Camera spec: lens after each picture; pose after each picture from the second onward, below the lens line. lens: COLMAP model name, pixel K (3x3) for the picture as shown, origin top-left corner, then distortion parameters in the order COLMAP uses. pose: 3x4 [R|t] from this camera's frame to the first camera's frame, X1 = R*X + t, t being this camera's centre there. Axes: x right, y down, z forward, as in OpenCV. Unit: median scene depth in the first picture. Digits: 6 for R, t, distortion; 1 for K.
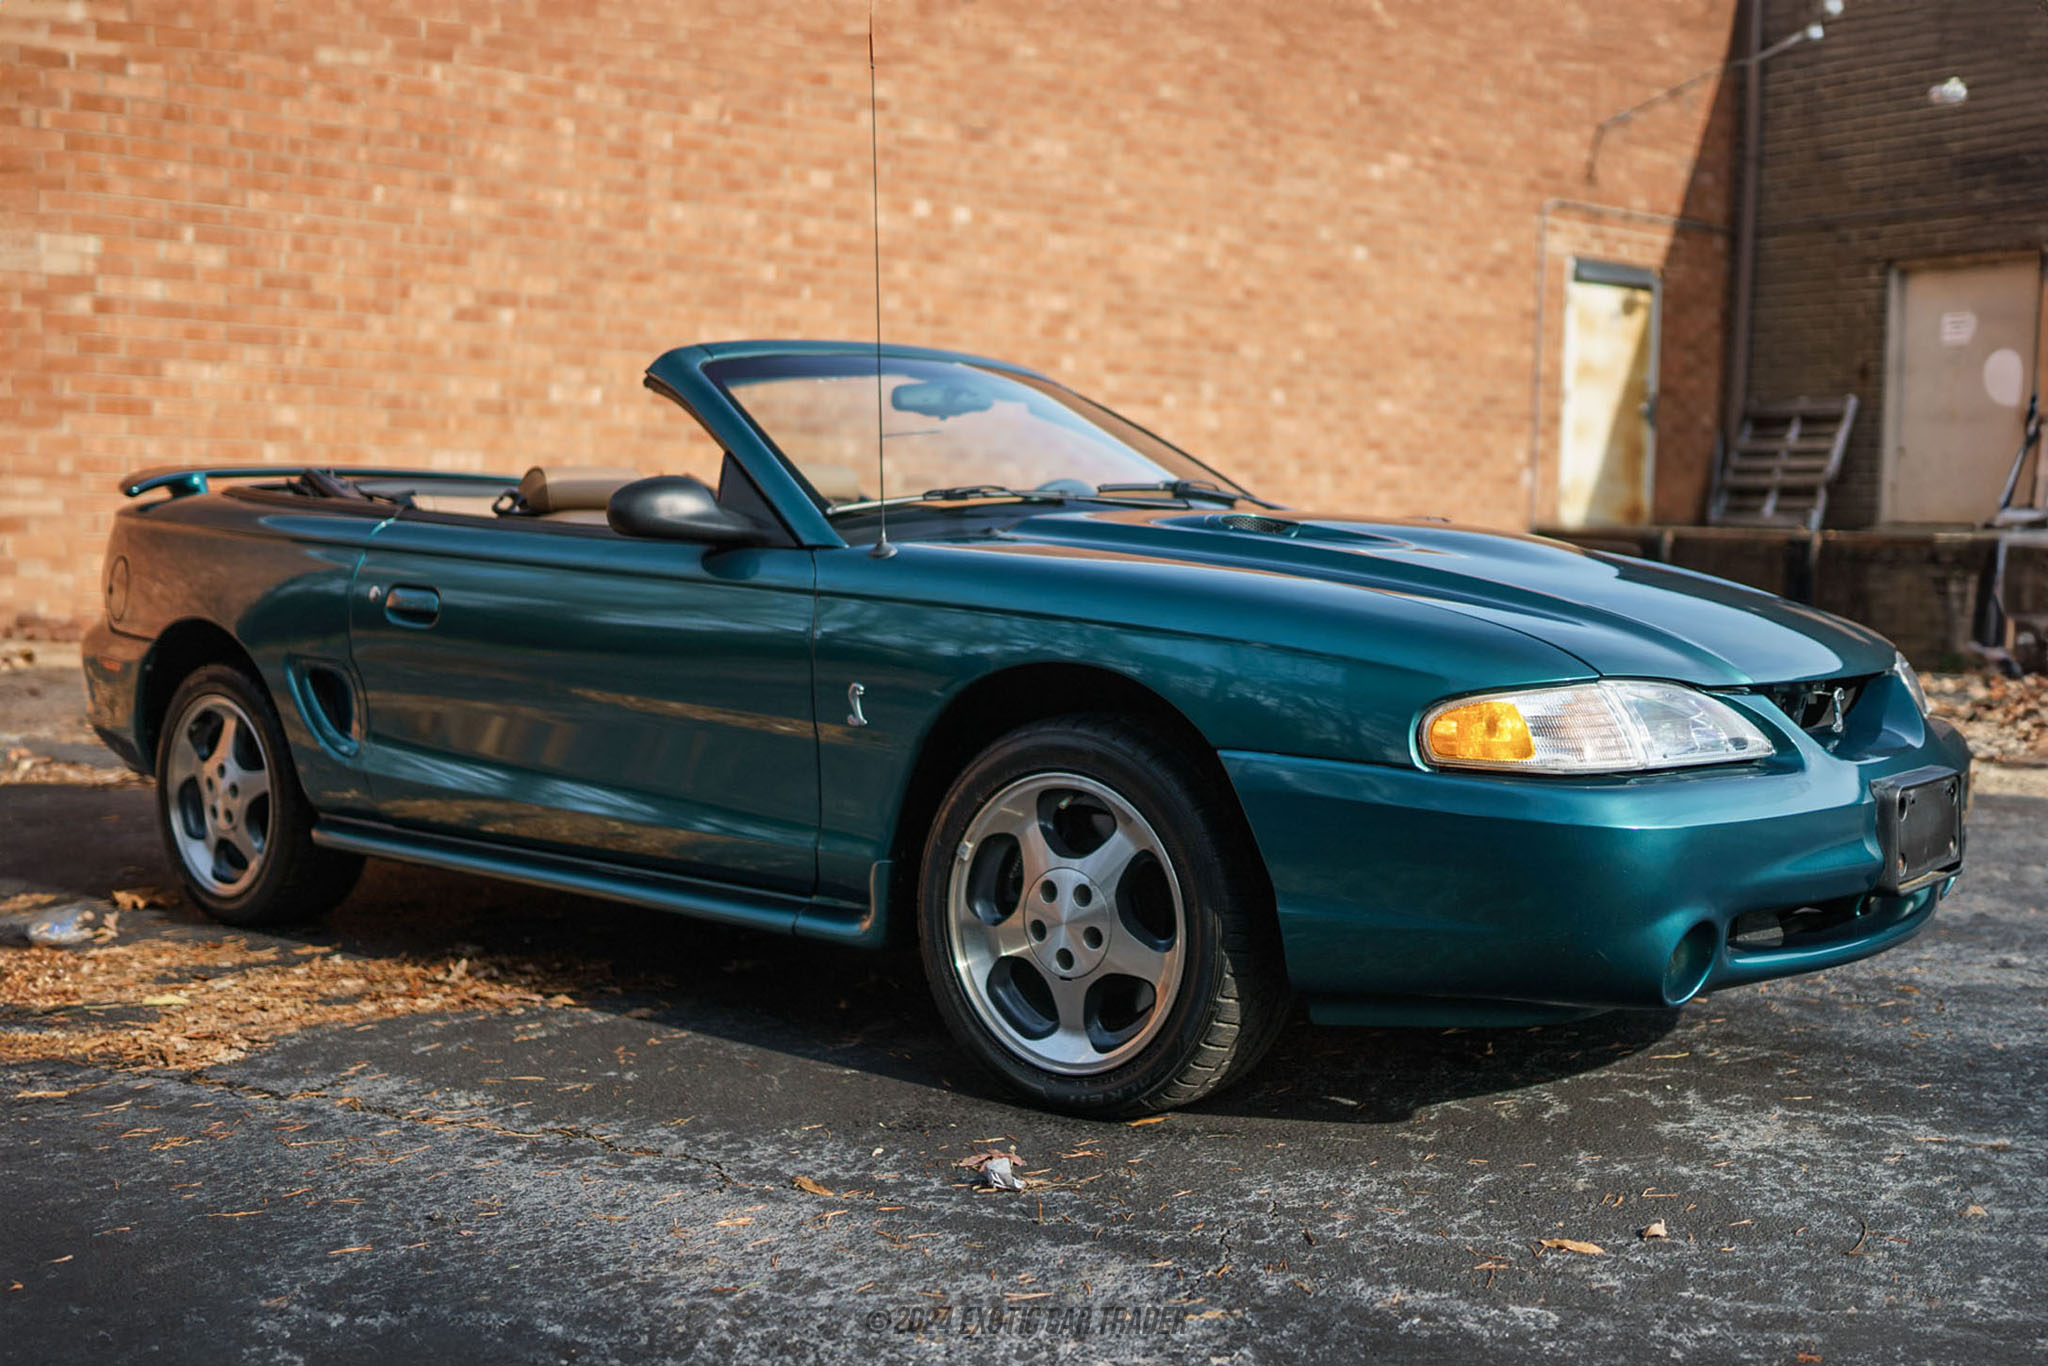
lens RADIAL K [[2094.8, 0, 1018.2], [0, 2094.8, 604.7], [0, 0, 1]] dist [-0.006965, 0.000000]
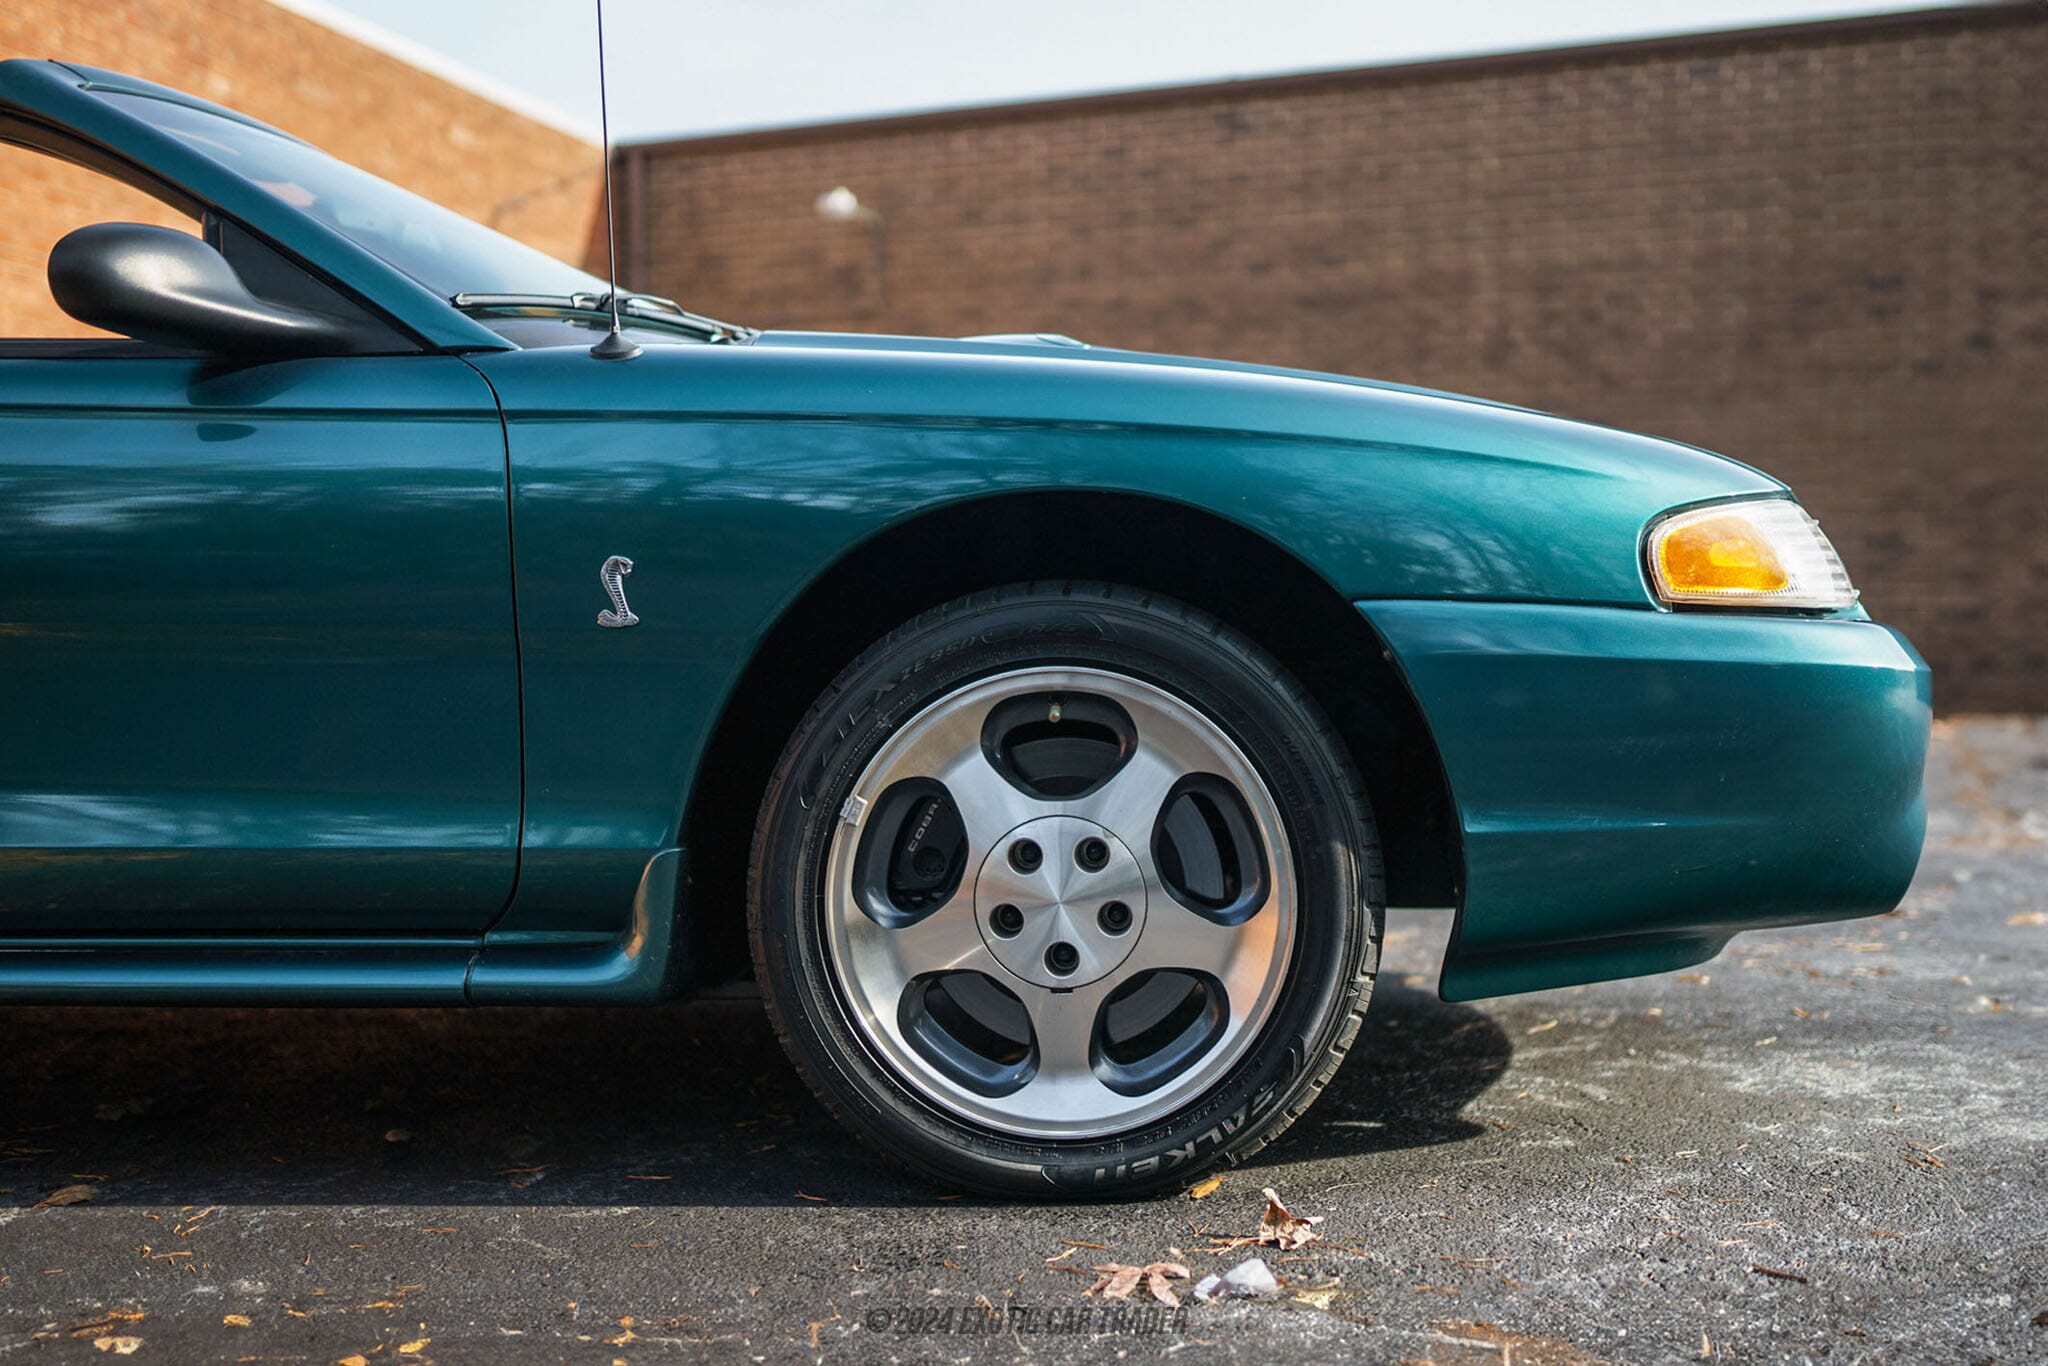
lens RADIAL K [[2094.8, 0, 1033.8], [0, 2094.8, 685.2], [0, 0, 1]] dist [-0.006965, 0.000000]
pose [[0.843874, -0.033896, 0.535470, -0.046784], [0.045149, 0.998949, -0.007917, 0.013263], [-0.534639, 0.030857, 0.844517, 0.068044]]
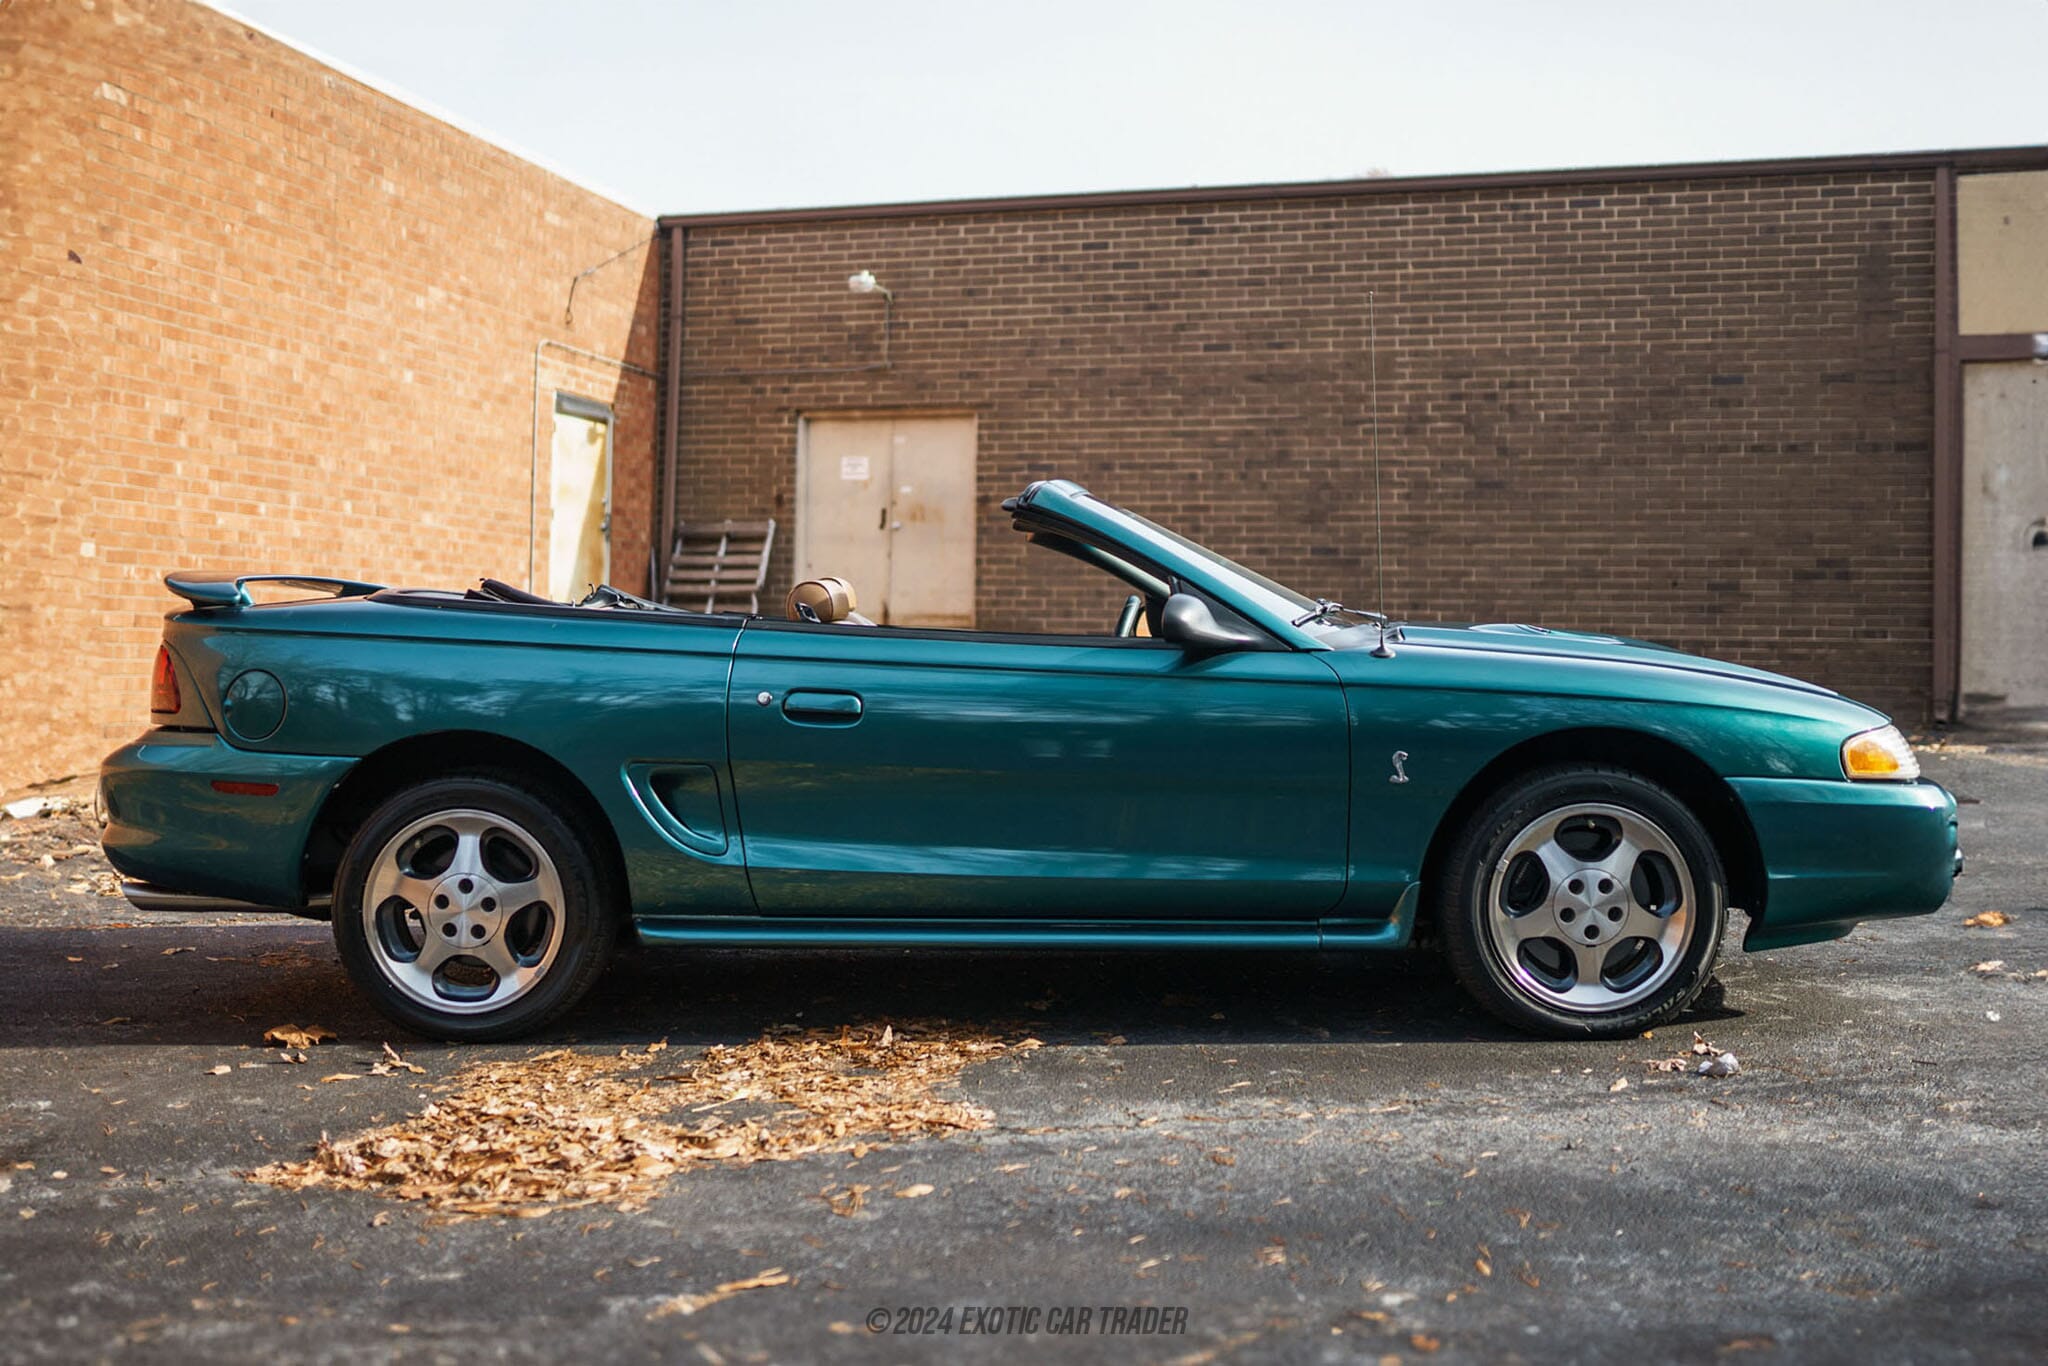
lens RADIAL K [[1897.6, 0, 1066.8], [0, 1897.6, 630.0], [0, 0, 1]] dist [-0.002467, 0.000000]
pose [[0.802823, -0.007092, 0.596175, -0.151666], [0.028820, 0.999222, -0.026923, -0.001940], [-0.595521, 0.038796, 0.802403, 0.023701]]
